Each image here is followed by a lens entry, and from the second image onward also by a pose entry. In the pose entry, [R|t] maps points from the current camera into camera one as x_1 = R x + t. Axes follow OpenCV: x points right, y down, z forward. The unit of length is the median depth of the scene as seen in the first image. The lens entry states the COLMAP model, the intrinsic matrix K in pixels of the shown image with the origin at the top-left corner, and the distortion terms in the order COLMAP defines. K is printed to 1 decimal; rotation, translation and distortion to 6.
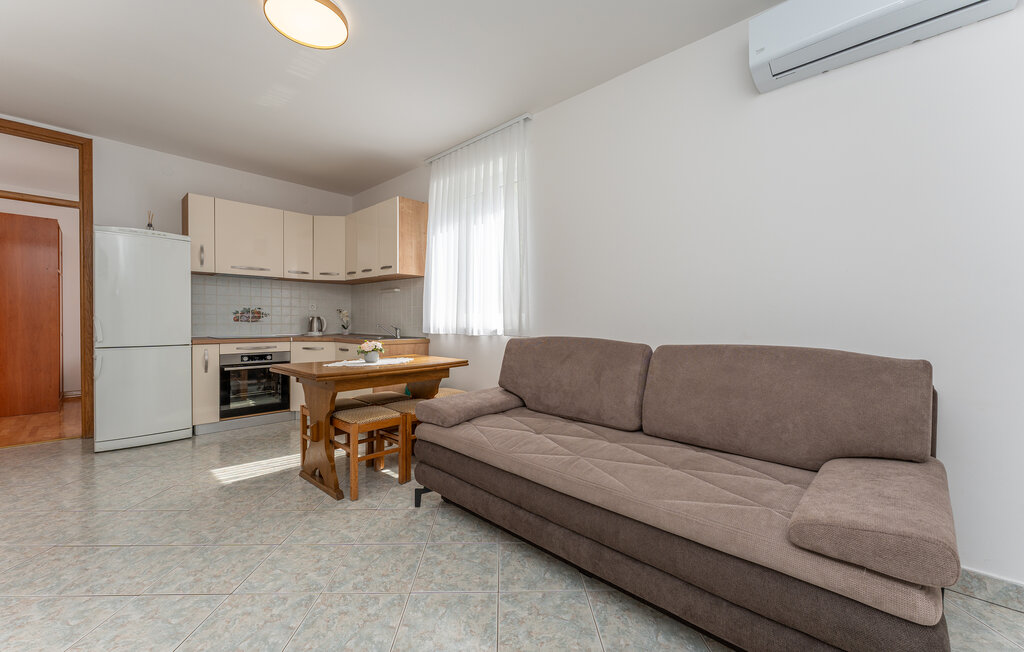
lens RADIAL K [[411.4, 0, 514.6], [0, 411.4, 328.0], [0, 0, 1]] dist [0.000169, 0.001864]
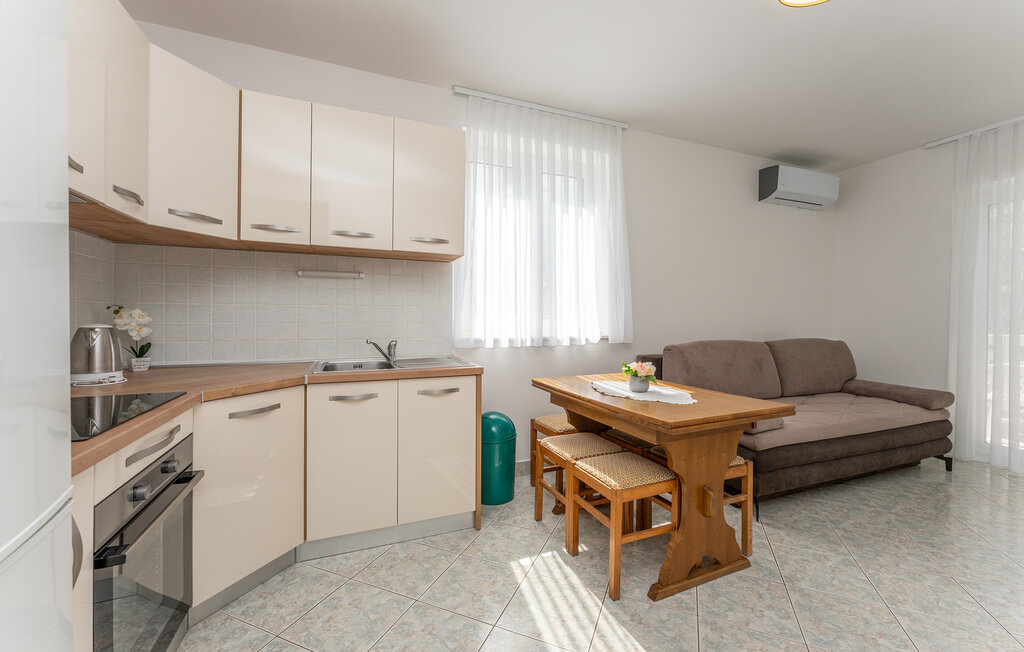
lens RADIAL K [[411.4, 0, 514.0], [0, 411.4, 324.4], [0, 0, 1]] dist [0.000169, 0.001864]
pose [[0.399429, -0.019694, 0.916553, -0.779896], [0.018173, 0.999743, 0.013562, -0.033947], [-0.916584, 0.011239, 0.399684, 0.648869]]
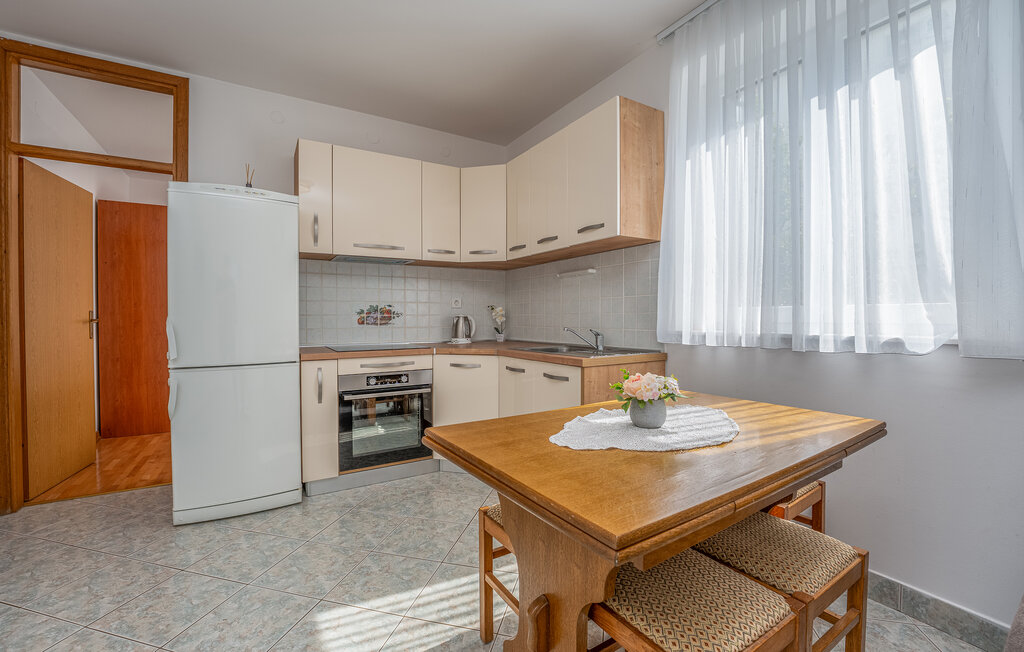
lens RADIAL K [[411.4, 0, 511.0], [0, 411.4, 320.4], [0, 0, 1]] dist [0.000169, 0.001864]
pose [[0.968554, -0.010821, -0.248570, -0.271688], [0.007246, 0.999857, -0.015295, -0.011263], [0.248700, 0.013013, 0.968493, 0.410910]]
